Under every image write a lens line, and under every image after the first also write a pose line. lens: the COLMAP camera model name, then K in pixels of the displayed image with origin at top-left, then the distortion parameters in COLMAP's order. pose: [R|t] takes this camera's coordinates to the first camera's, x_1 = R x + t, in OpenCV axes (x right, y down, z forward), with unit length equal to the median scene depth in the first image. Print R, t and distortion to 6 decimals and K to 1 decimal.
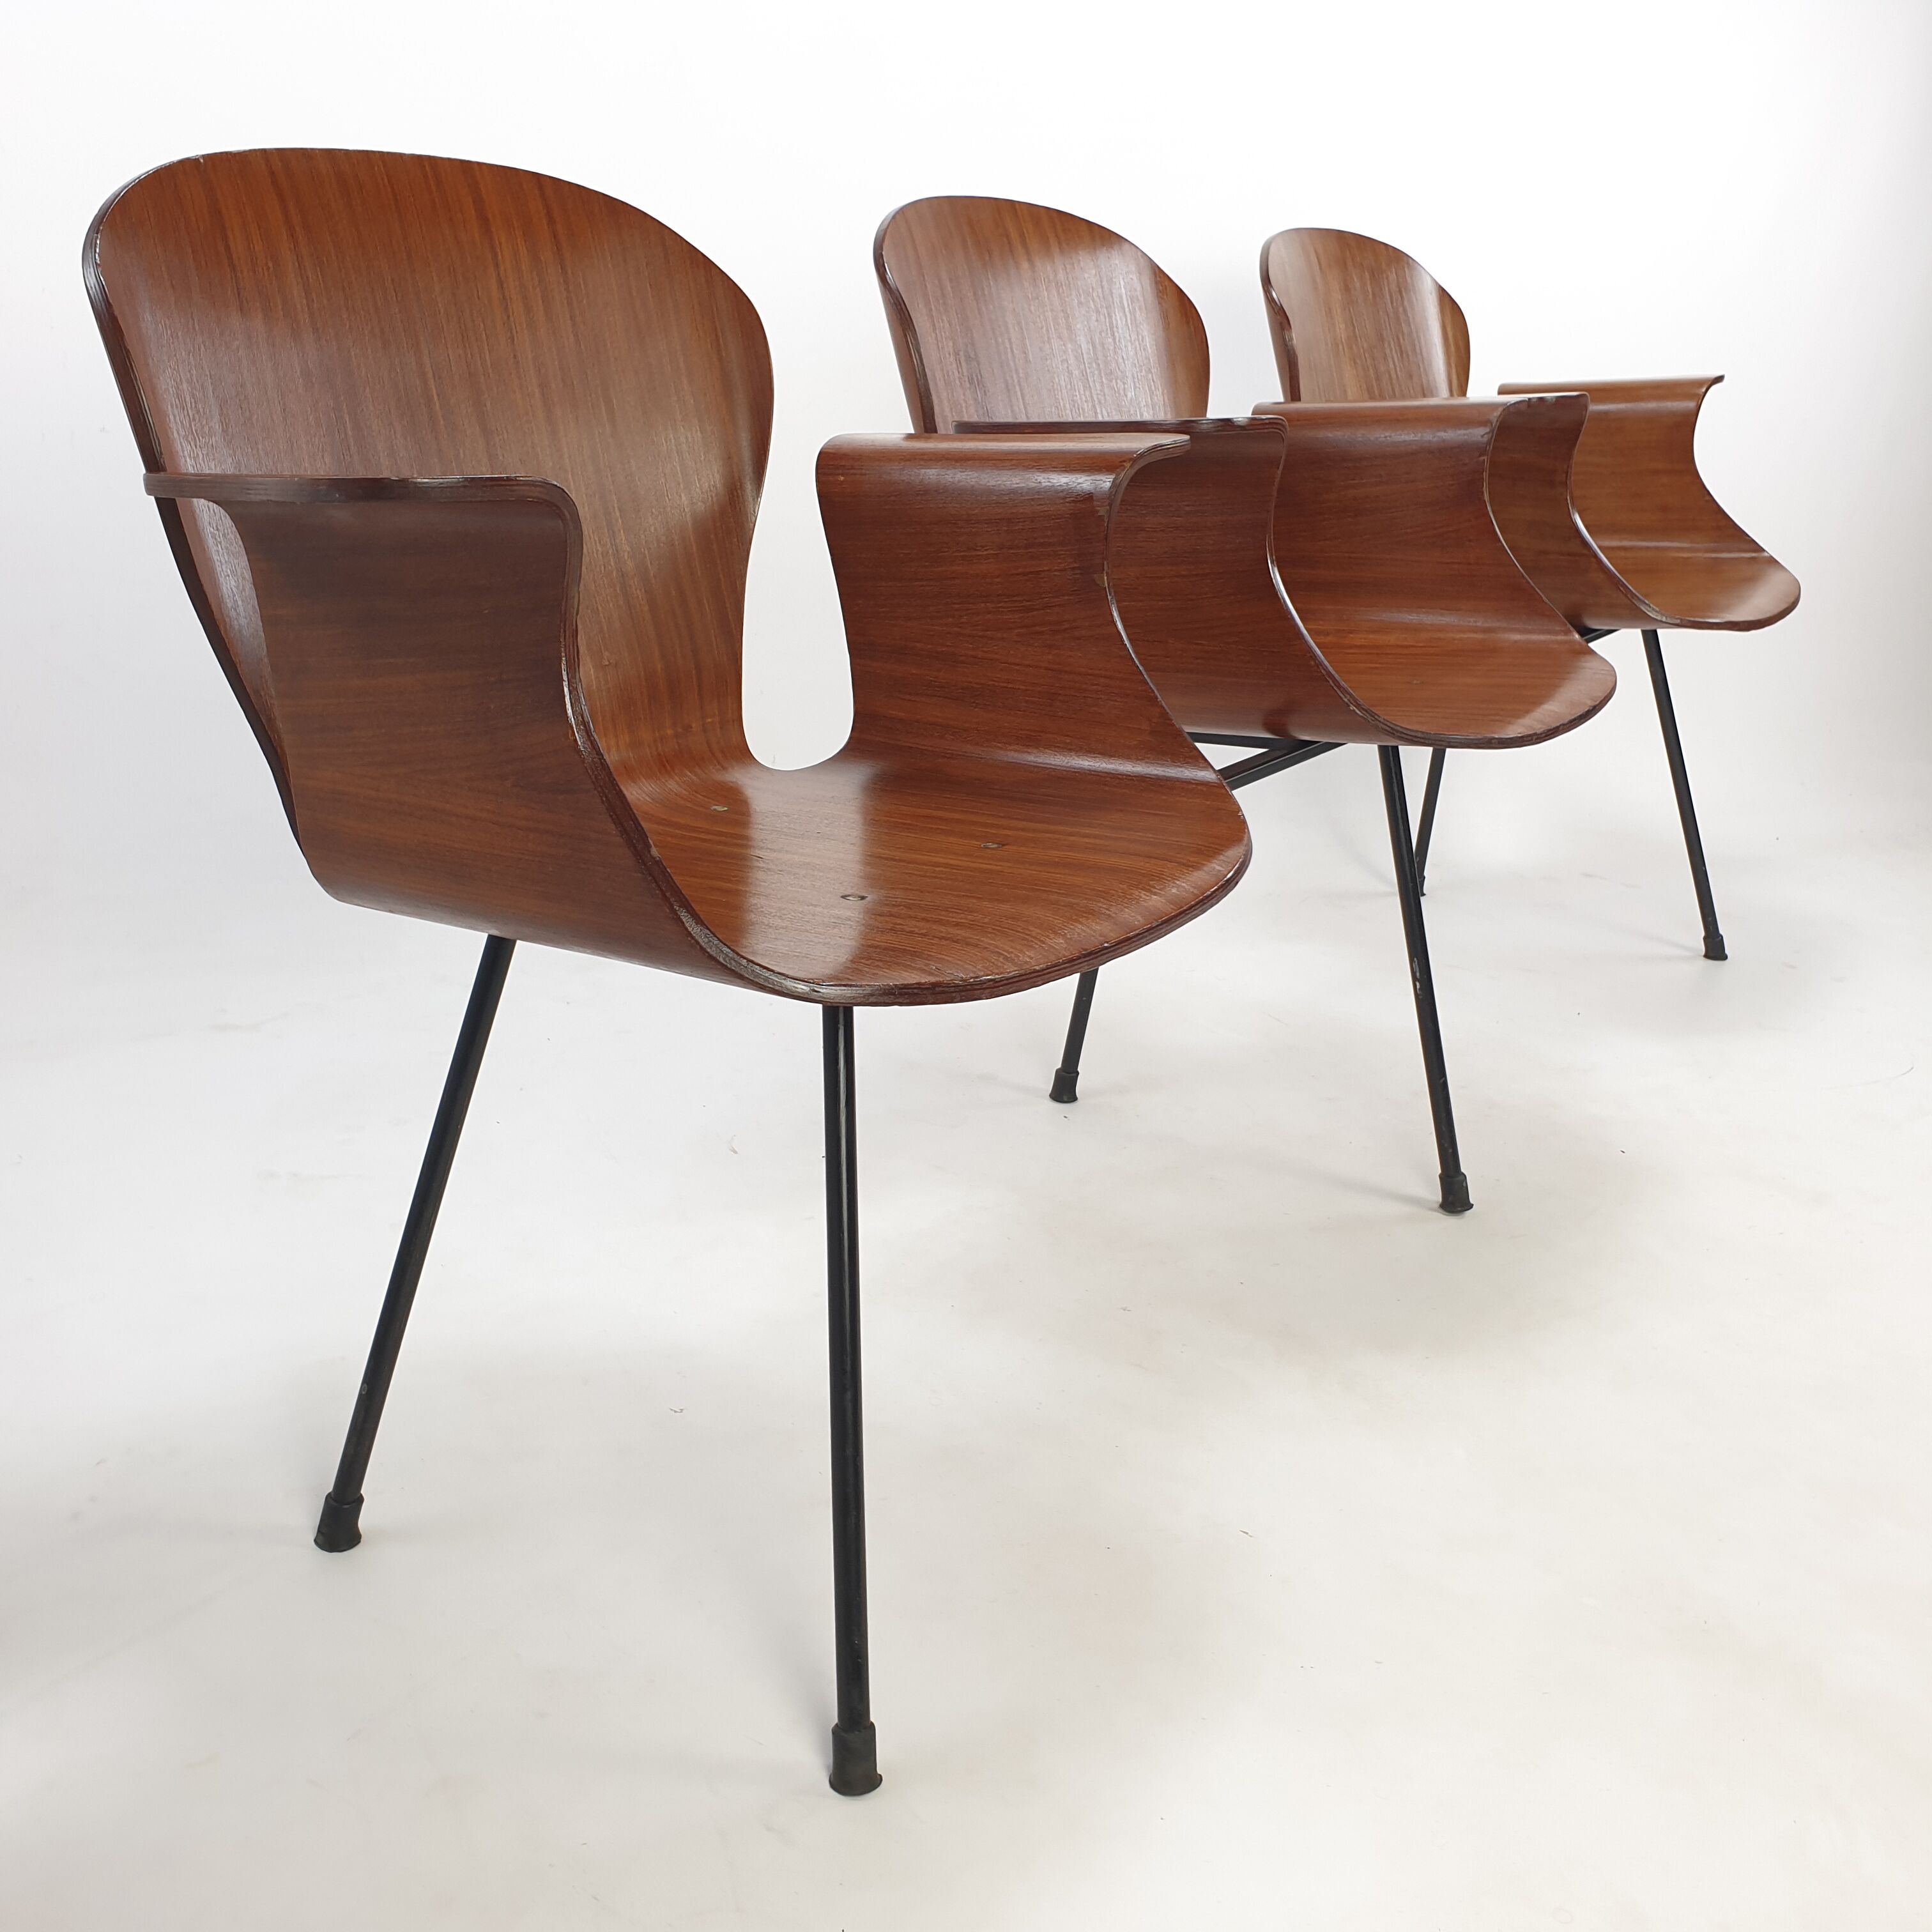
lens RADIAL K [[2058.6, 0, 966.3], [0, 2058.6, 957.9], [0, 0, 1]] dist [0.005478, 0.000000]
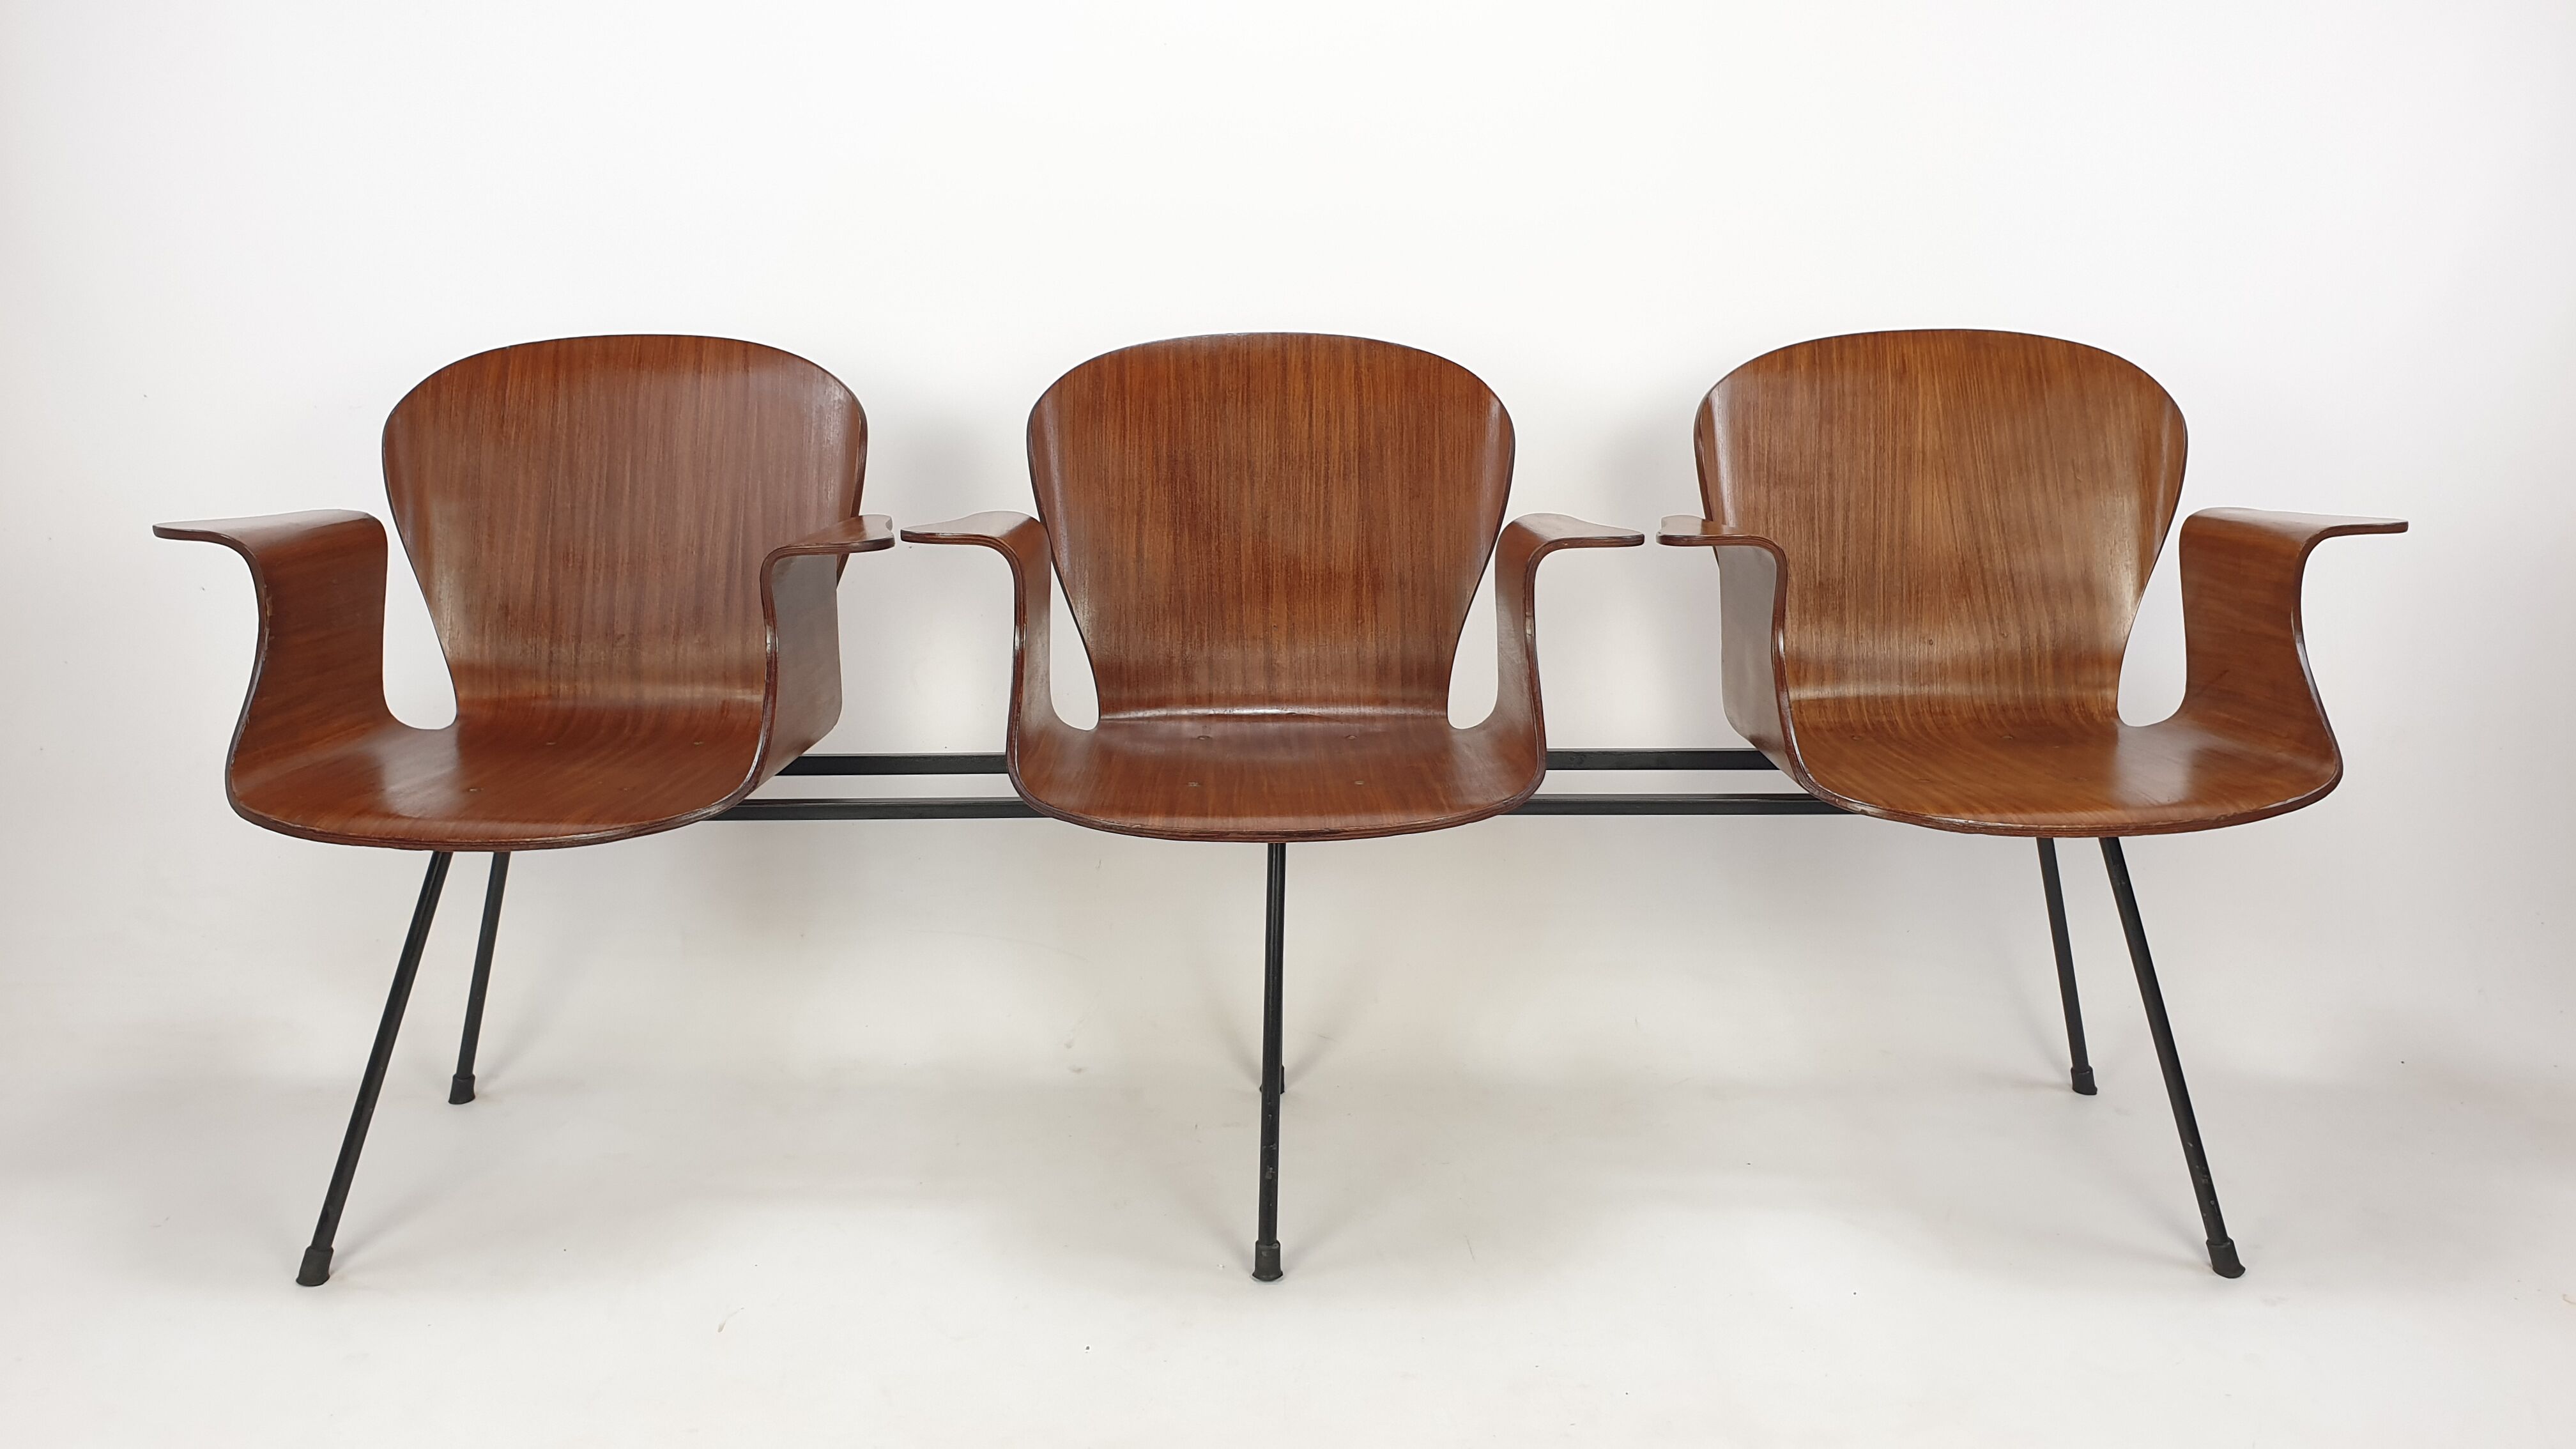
lens RADIAL K [[1991.8, 0, 1296.6], [0, 1991.8, 701.8], [0, 0, 1]] dist [0.013188, -0.047482]
pose [[0.556581, 0.167255, -0.813784, 0.975475], [-0.244898, 0.969032, 0.031666, -0.189031], [0.793878, 0.181669, 0.580304, 0.349720]]
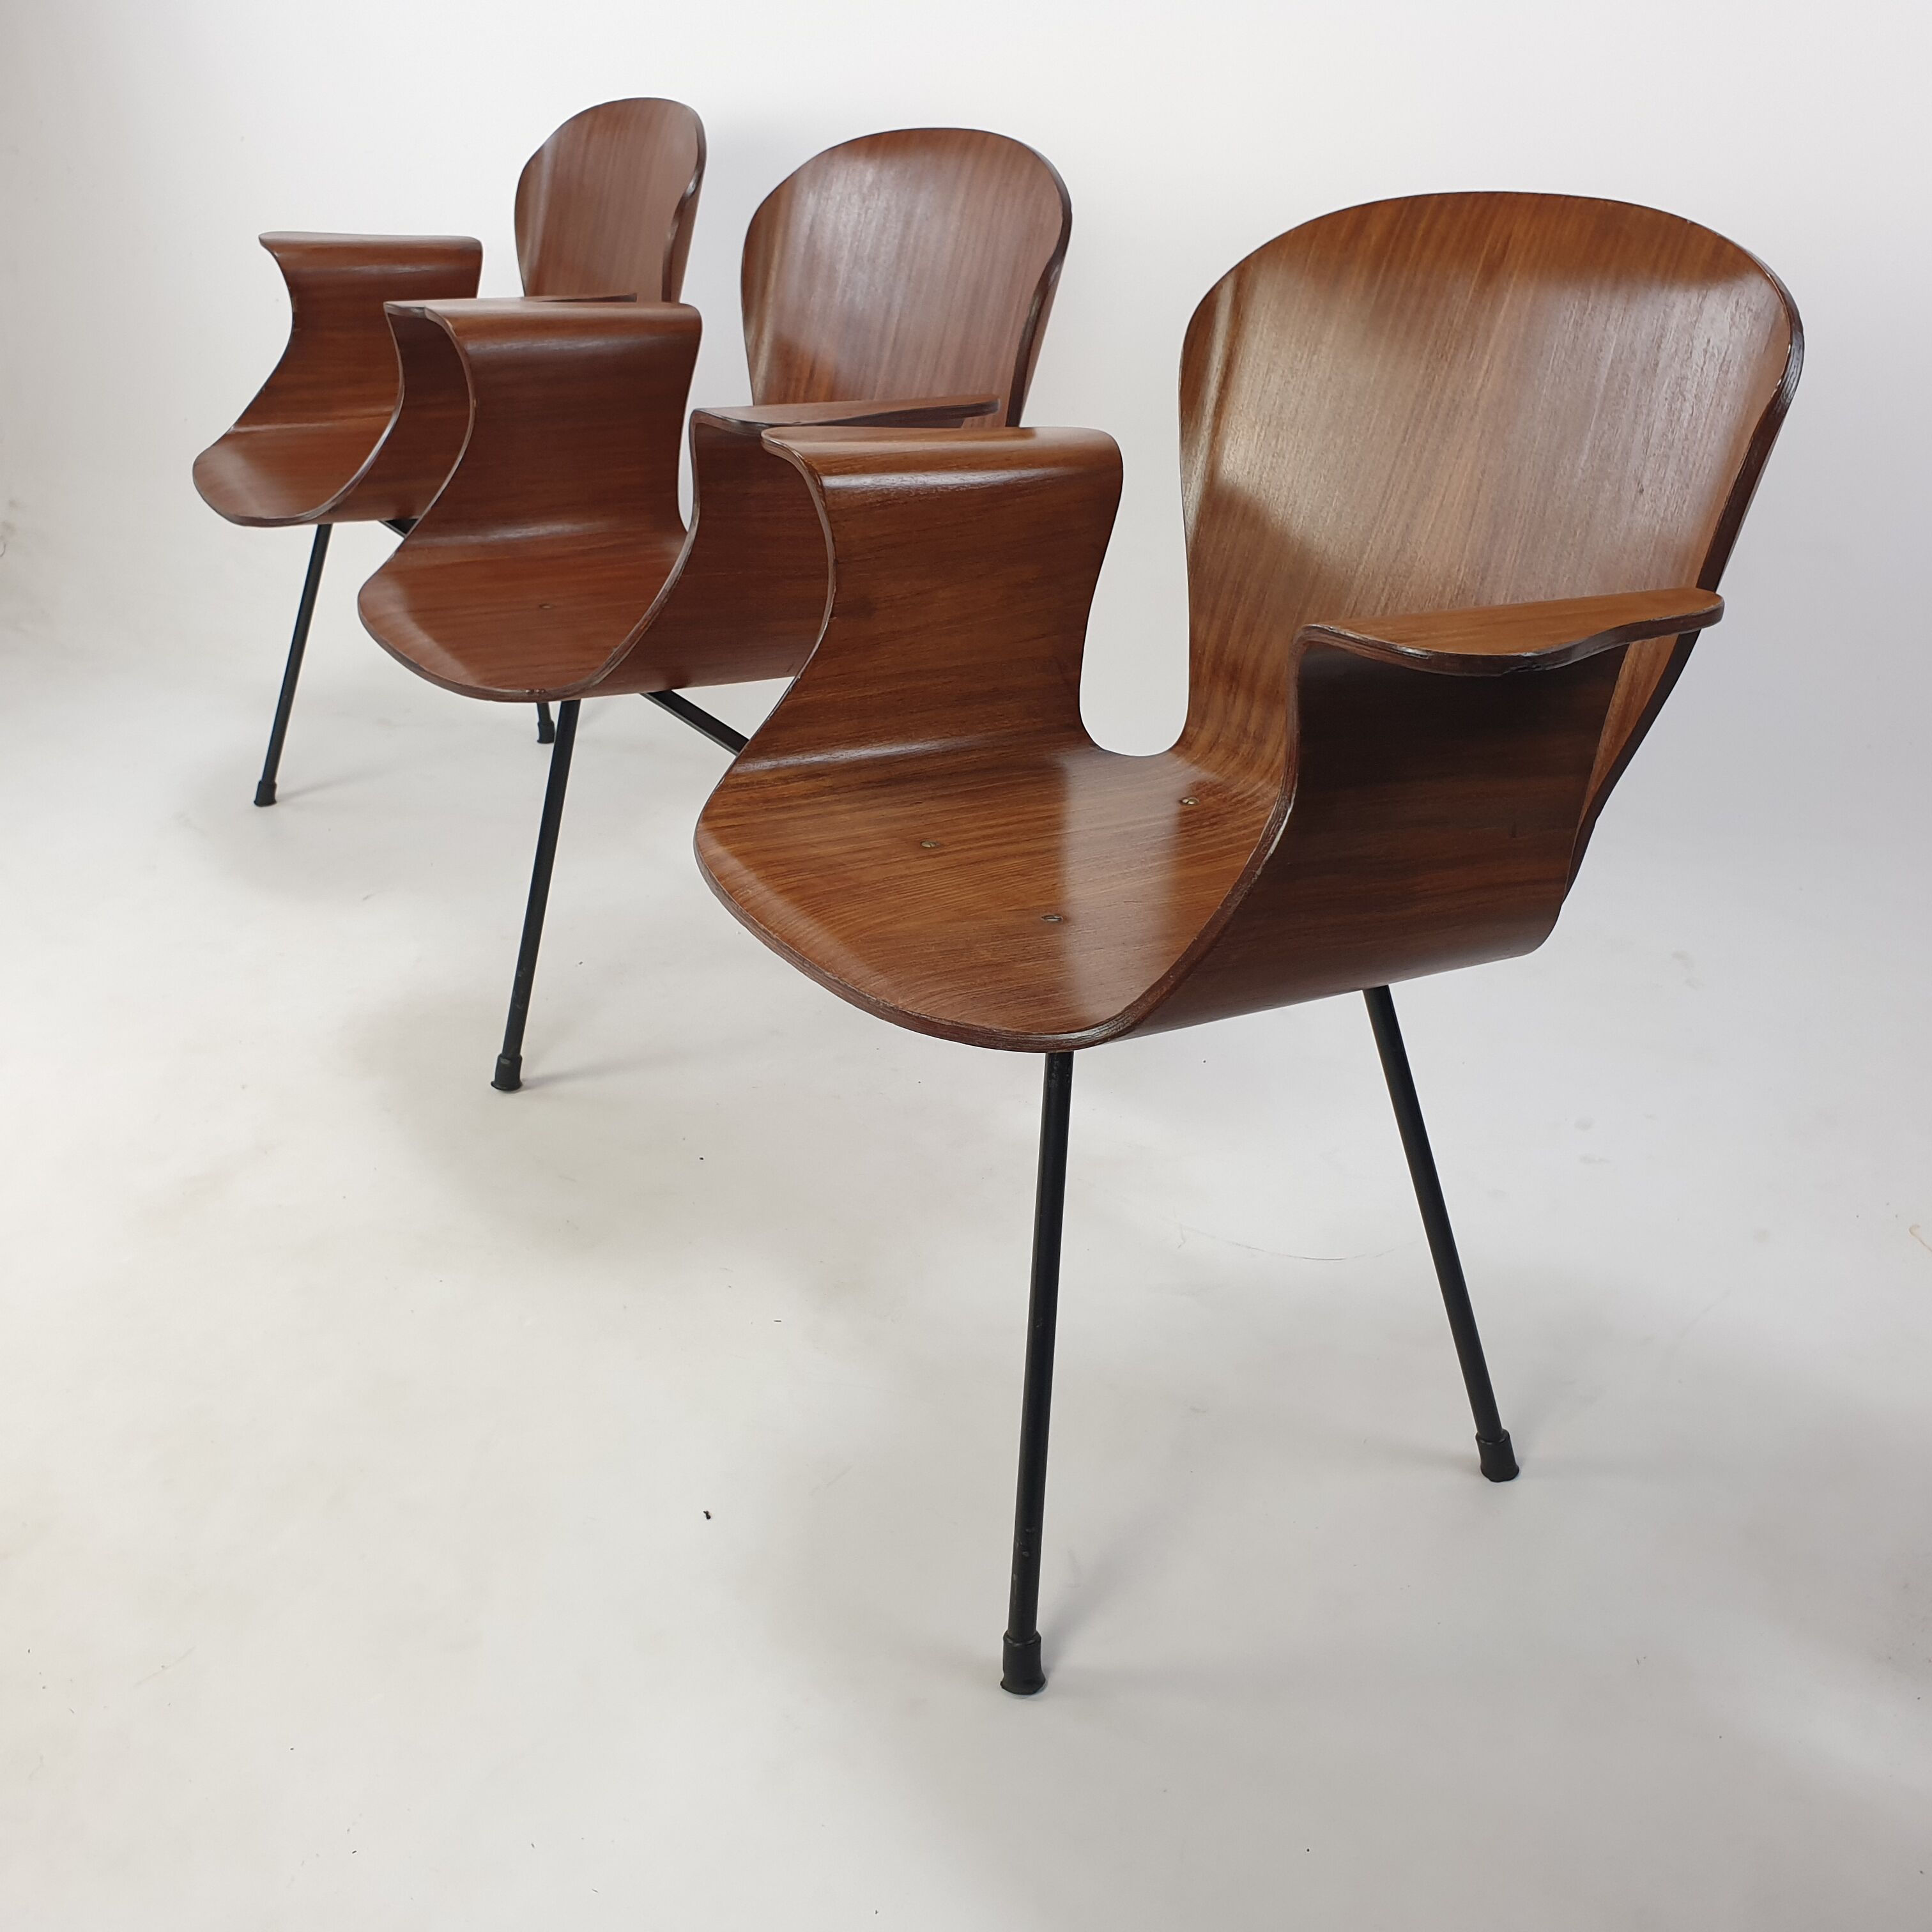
lens RADIAL K [[2058.6, 0, 956.3], [0, 2058.6, 964.1], [0, 0, 1]] dist [0.005478, 0.000000]
pose [[-0.417661, 0.377285, -0.826568, 0.967808], [-0.287215, 0.808245, 0.514050, -0.534860], [0.862013, 0.452102, -0.229210, 1.357326]]
